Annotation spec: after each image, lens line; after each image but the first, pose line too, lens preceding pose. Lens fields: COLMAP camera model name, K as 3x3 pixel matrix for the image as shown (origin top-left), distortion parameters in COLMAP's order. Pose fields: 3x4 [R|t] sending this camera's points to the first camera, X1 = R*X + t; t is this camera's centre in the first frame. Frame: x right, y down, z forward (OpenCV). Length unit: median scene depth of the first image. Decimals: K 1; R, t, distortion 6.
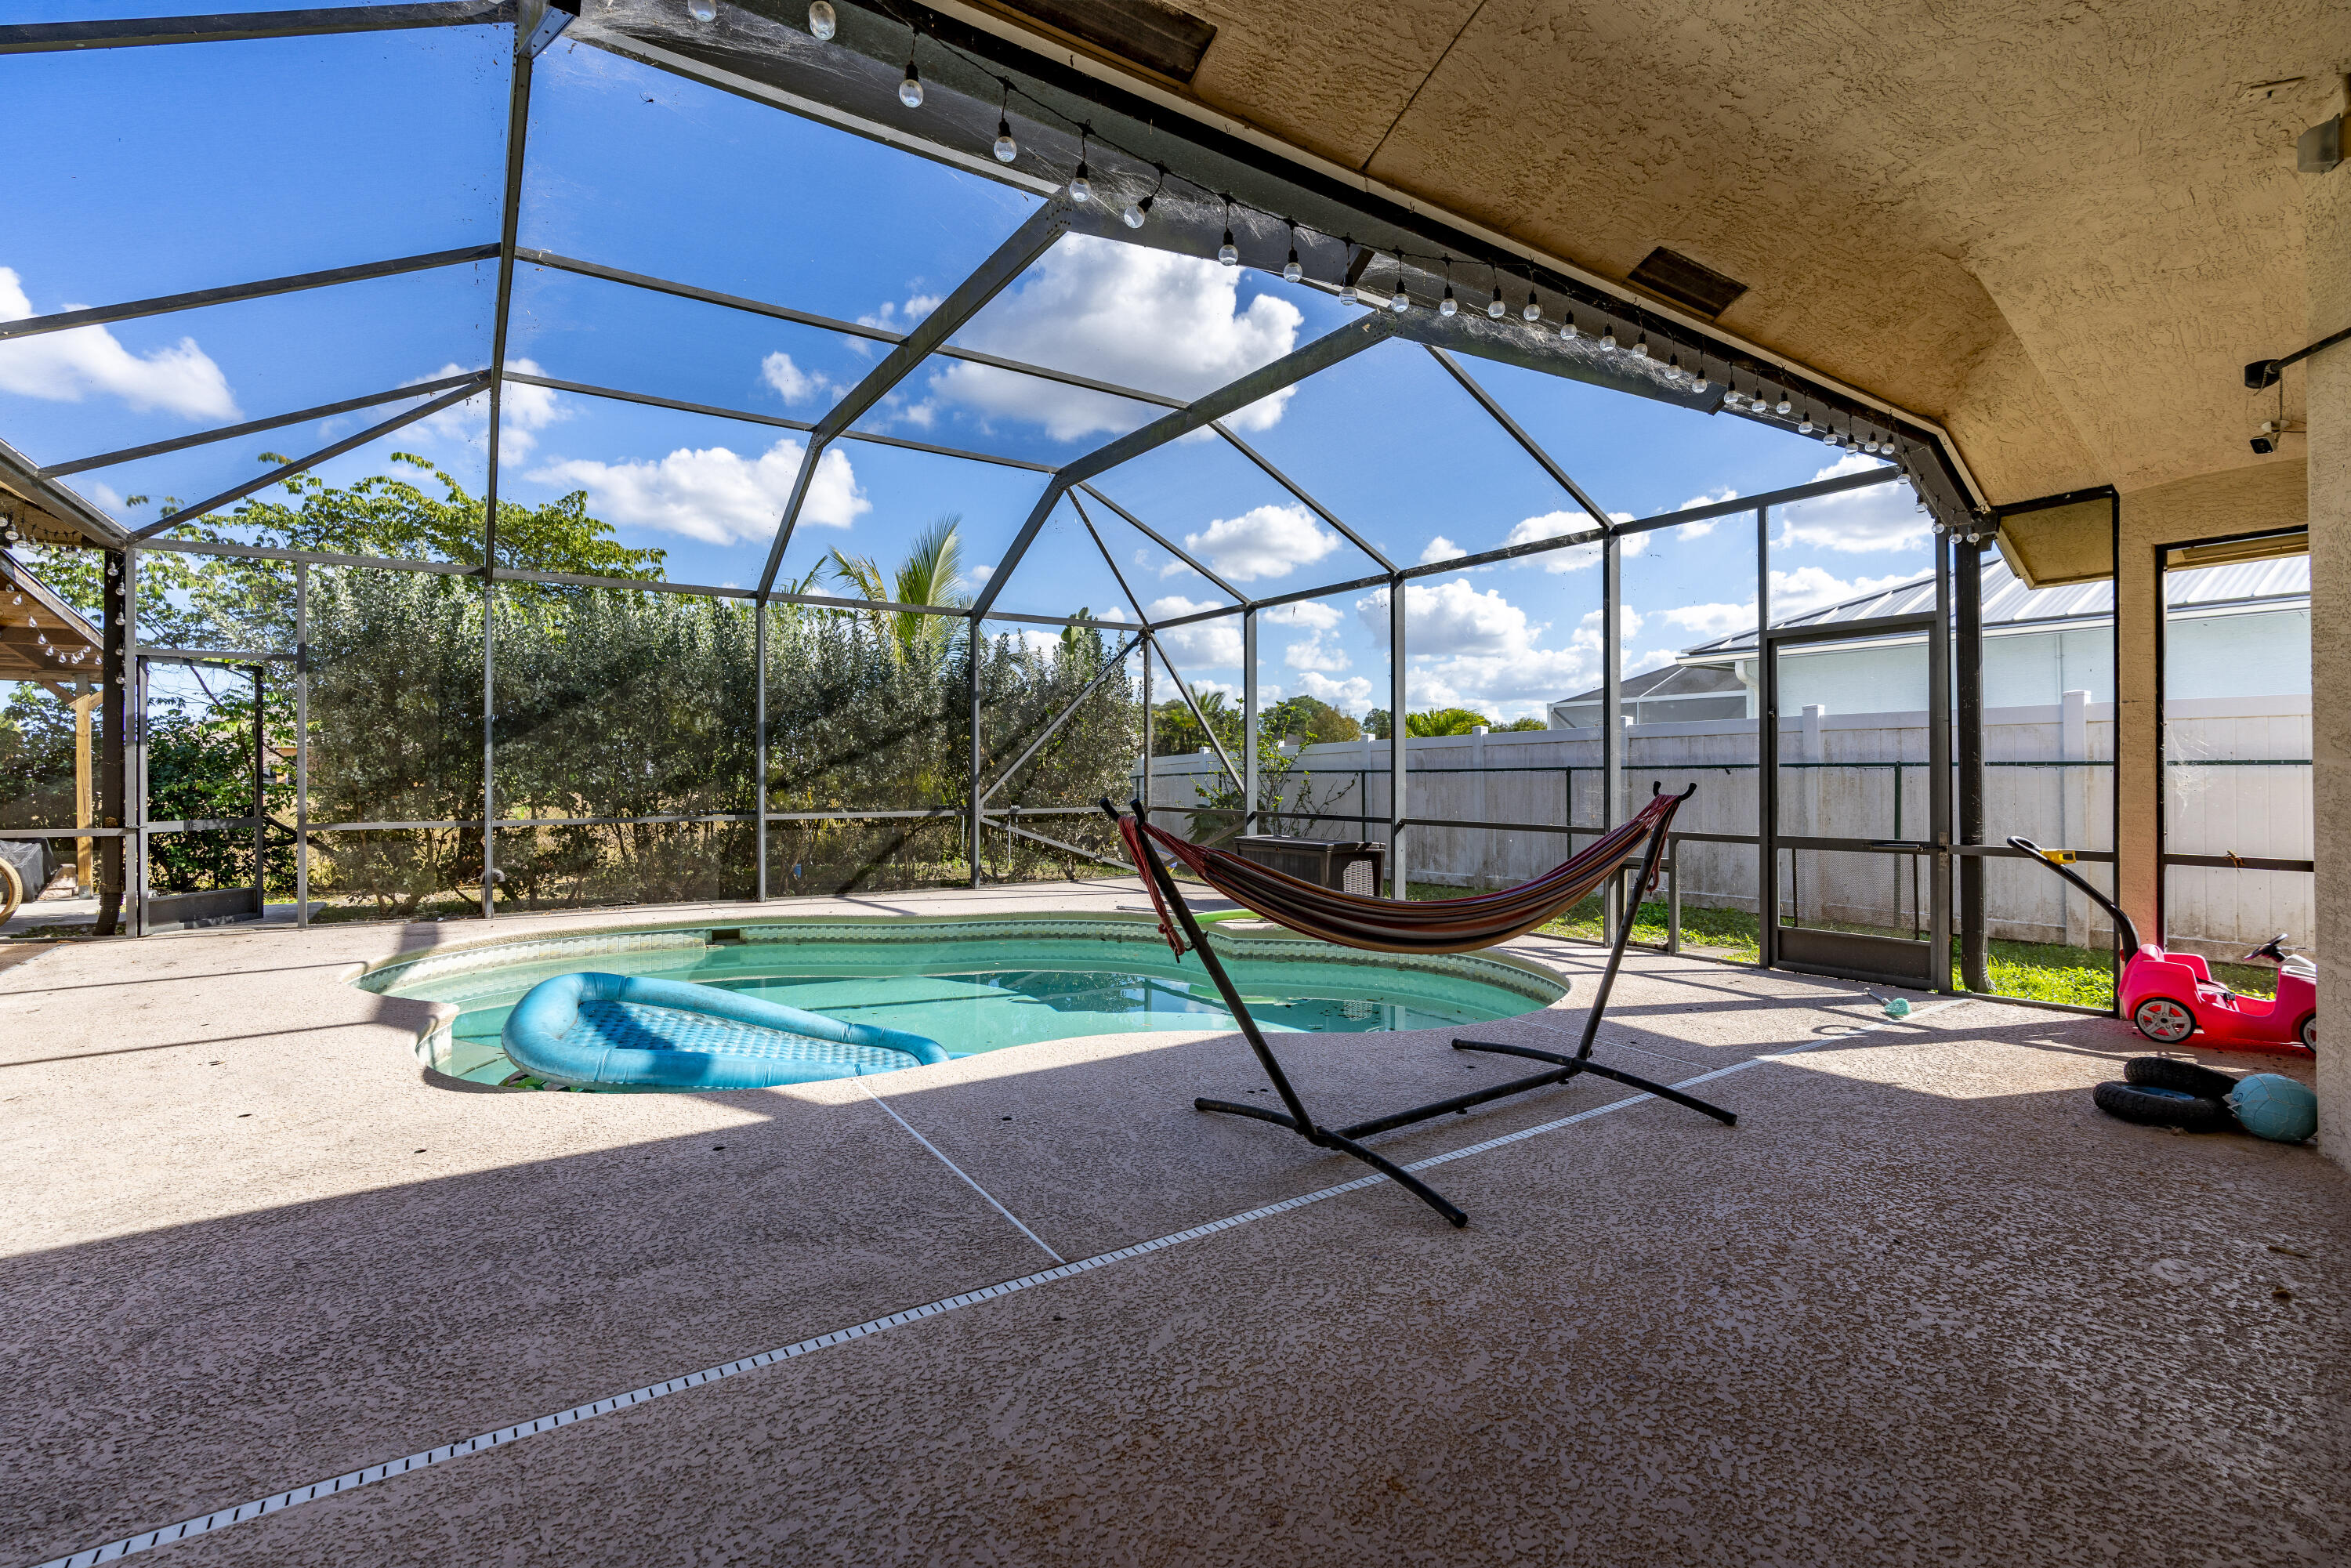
lens RADIAL K [[1058.9, 0, 1170.5], [0, 1058.9, 778.3], [0, 0, 1]] dist [-0.014993, 0.006978]
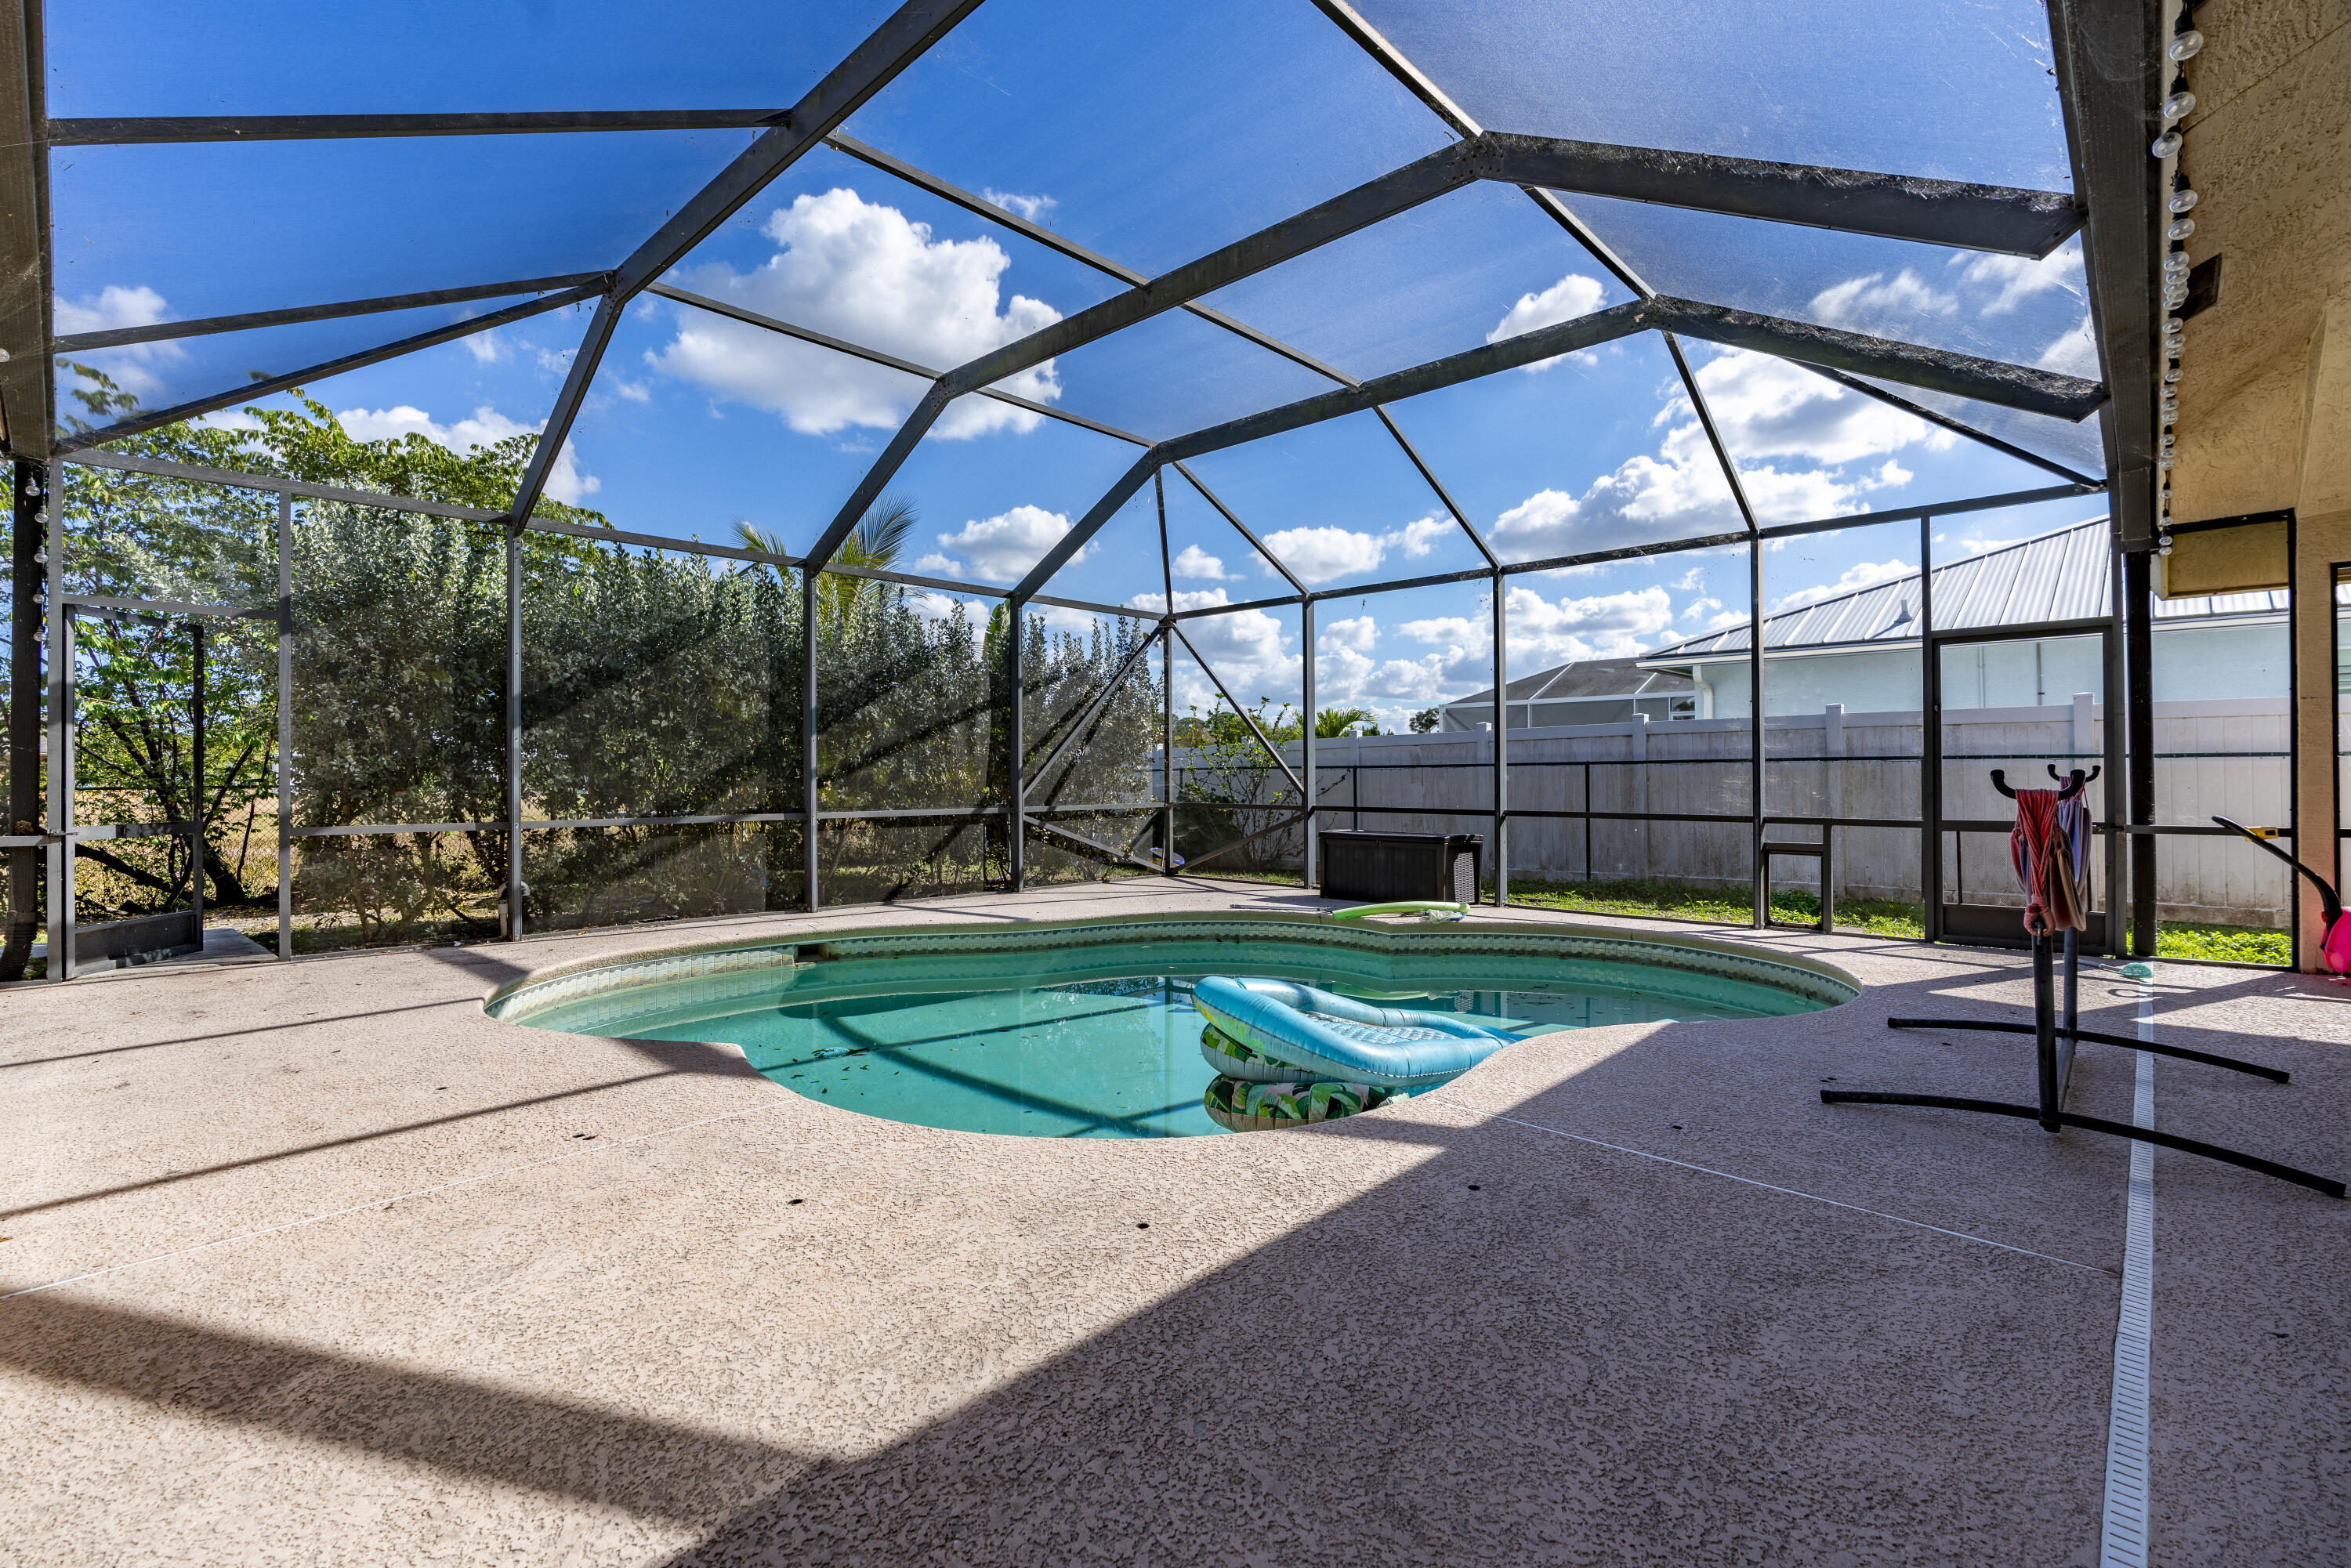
lens RADIAL K [[1058.9, 0, 1172.3], [0, 1058.9, 771.1], [0, 0, 1]] dist [-0.014993, 0.006978]
pose [[0.975964, -0.000090, 0.217933, -0.377316], [0.002071, 0.999959, -0.008862, 0.010556], [-0.217923, 0.009100, 0.975923, 0.099063]]
